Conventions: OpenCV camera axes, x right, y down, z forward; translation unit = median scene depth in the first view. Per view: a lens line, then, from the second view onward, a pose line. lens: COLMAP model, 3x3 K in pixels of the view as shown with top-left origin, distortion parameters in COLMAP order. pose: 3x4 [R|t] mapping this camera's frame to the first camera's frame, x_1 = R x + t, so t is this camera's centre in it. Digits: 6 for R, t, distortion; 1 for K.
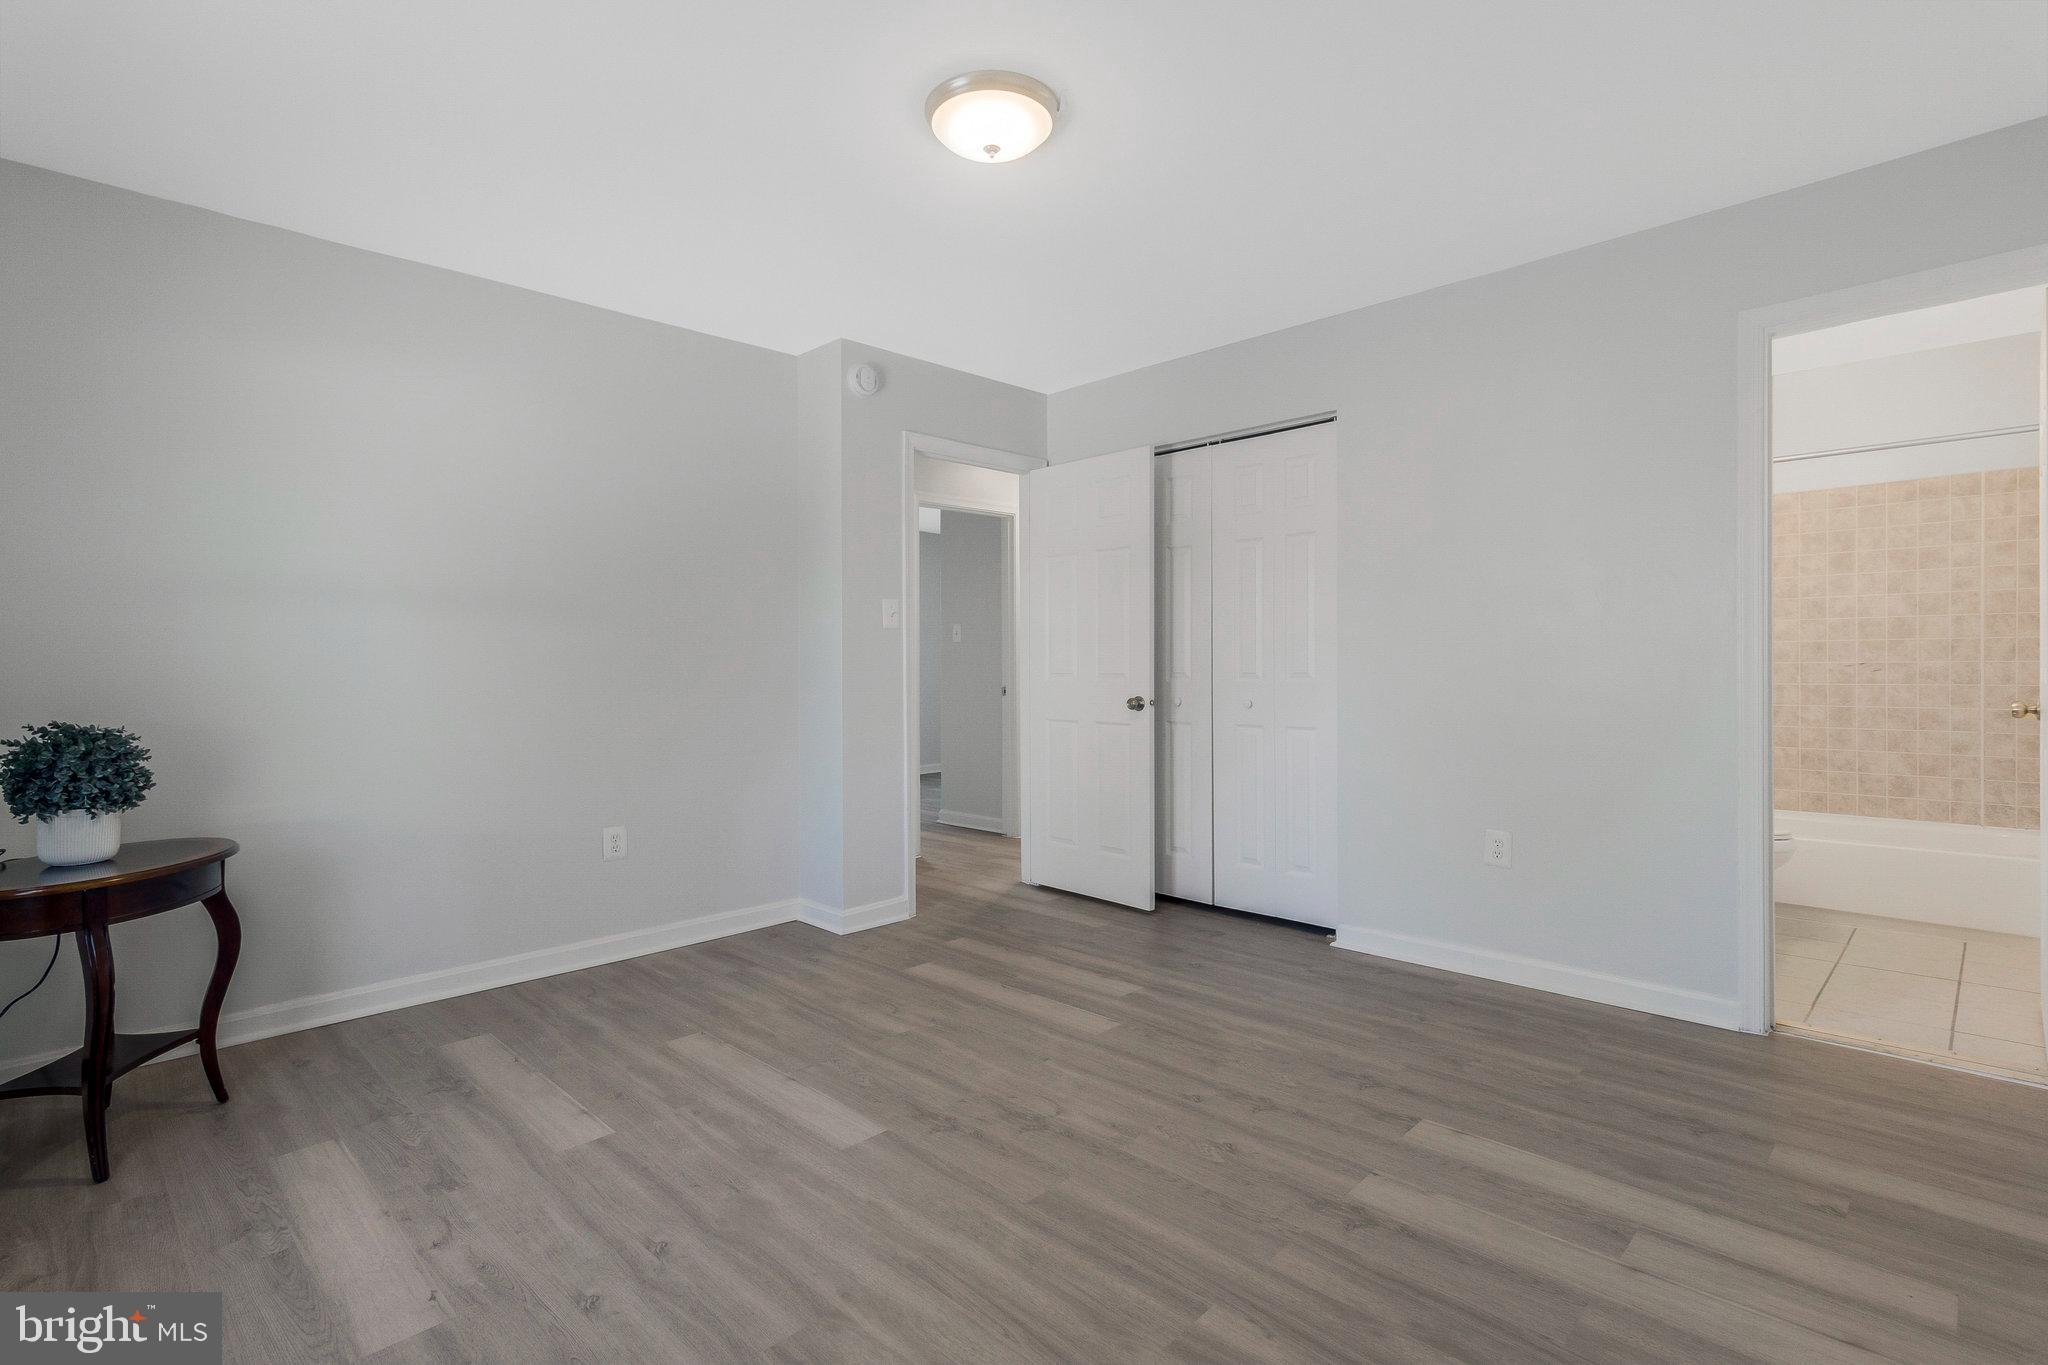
lens RADIAL K [[950.5, 0, 1046.7], [0, 950.5, 680.1], [0, 0, 1]] dist [-0.003129, -0.000302]
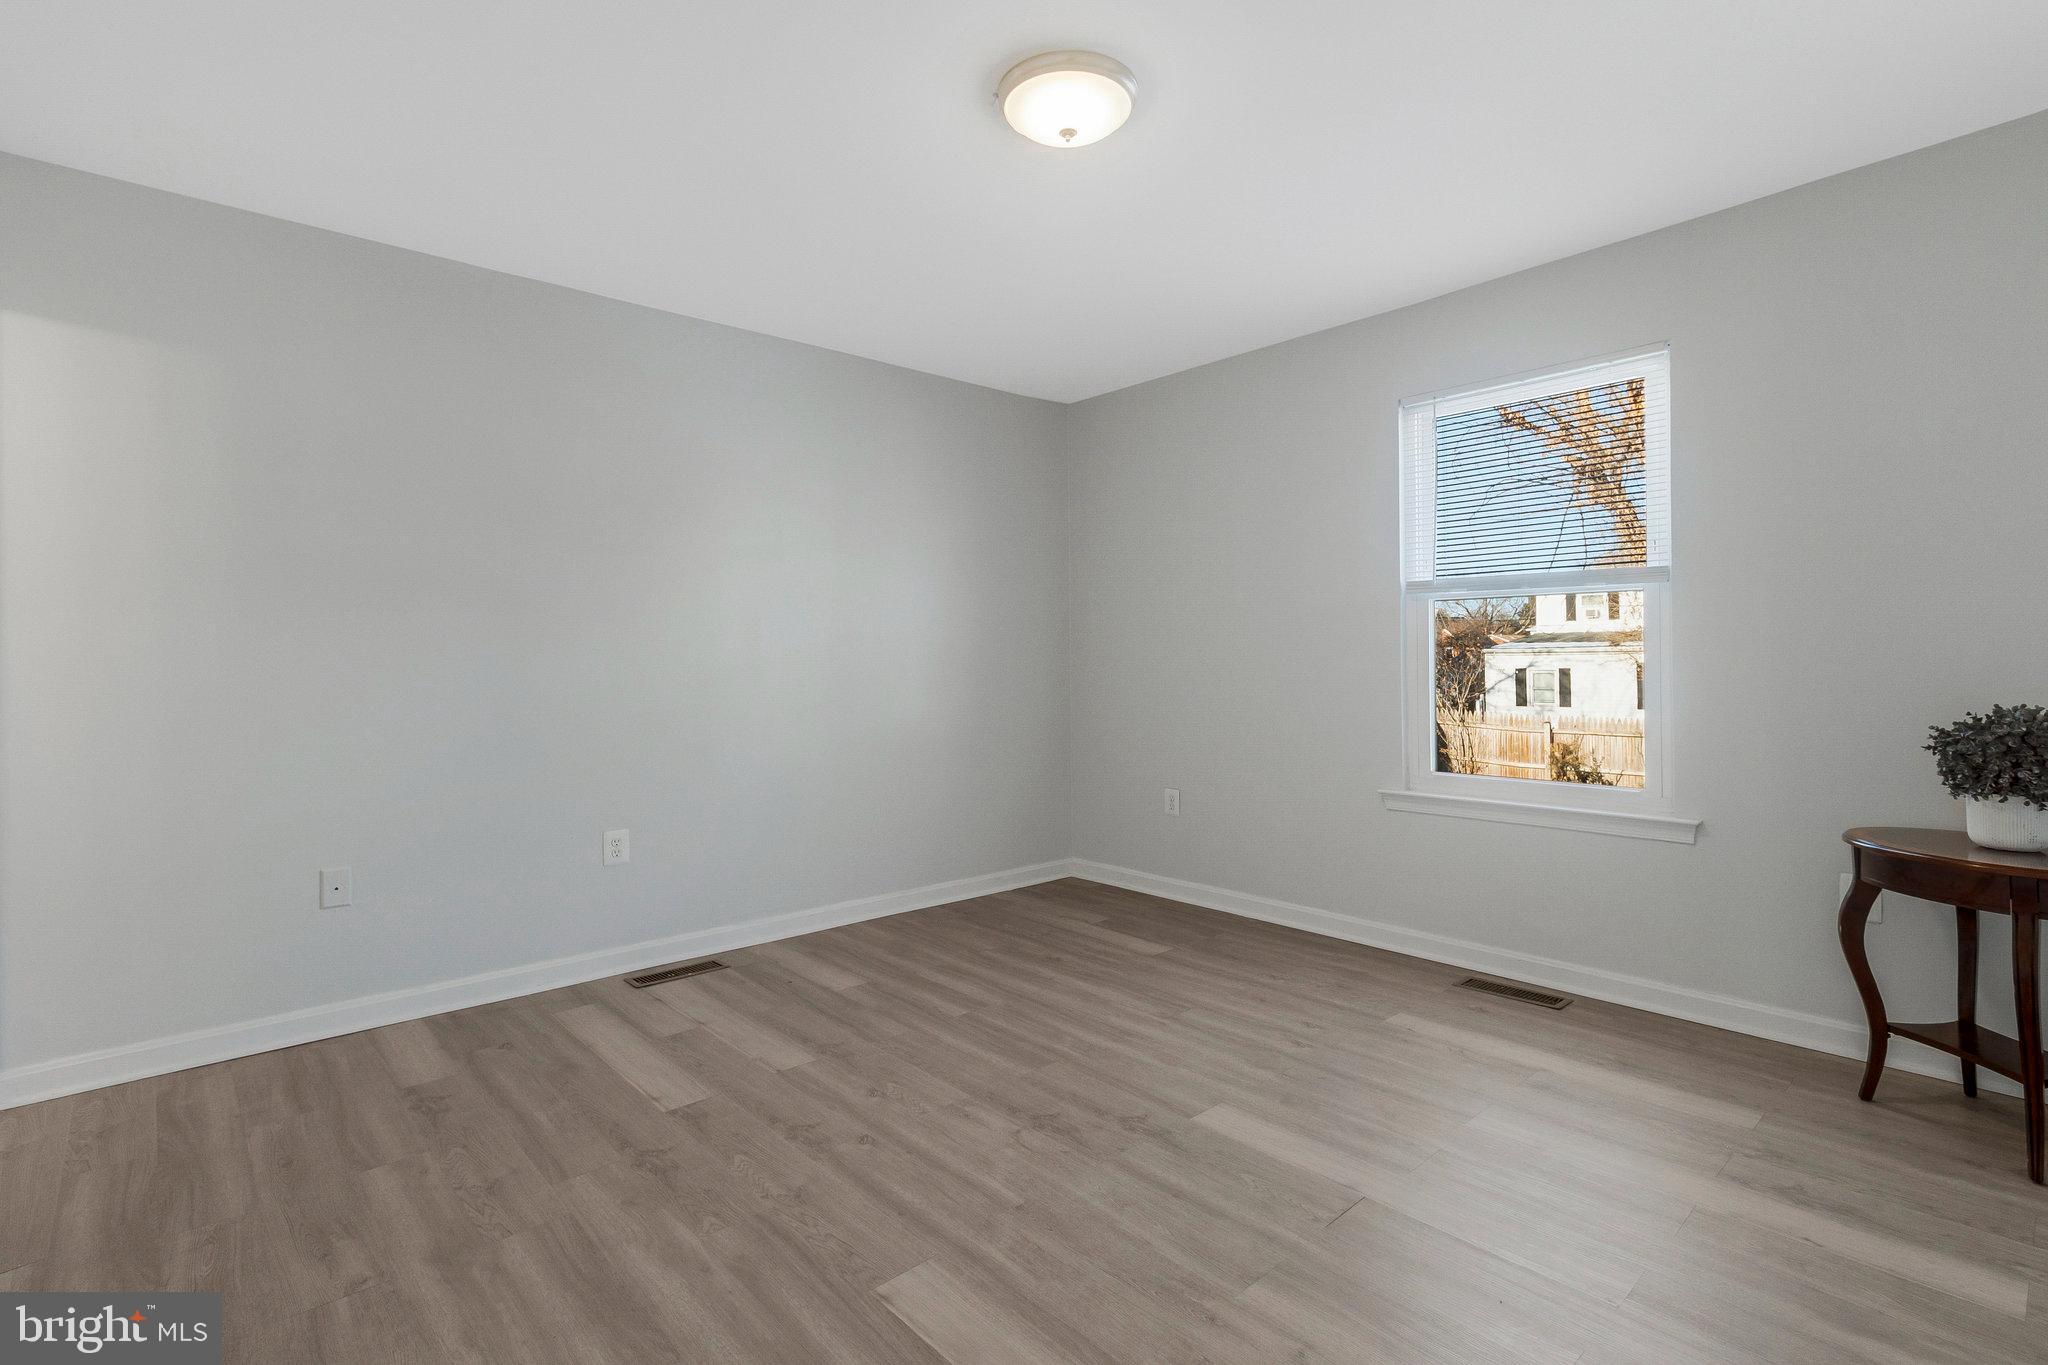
lens RADIAL K [[950.5, 0, 1046.7], [0, 950.5, 680.1], [0, 0, 1]] dist [-0.003129, -0.000302]
pose [[-0.998040, 0.017326, 0.060139, -0.084843], [0.019402, 0.999230, 0.034107, -0.030205], [-0.059502, 0.035207, -0.997607, 2.002020]]
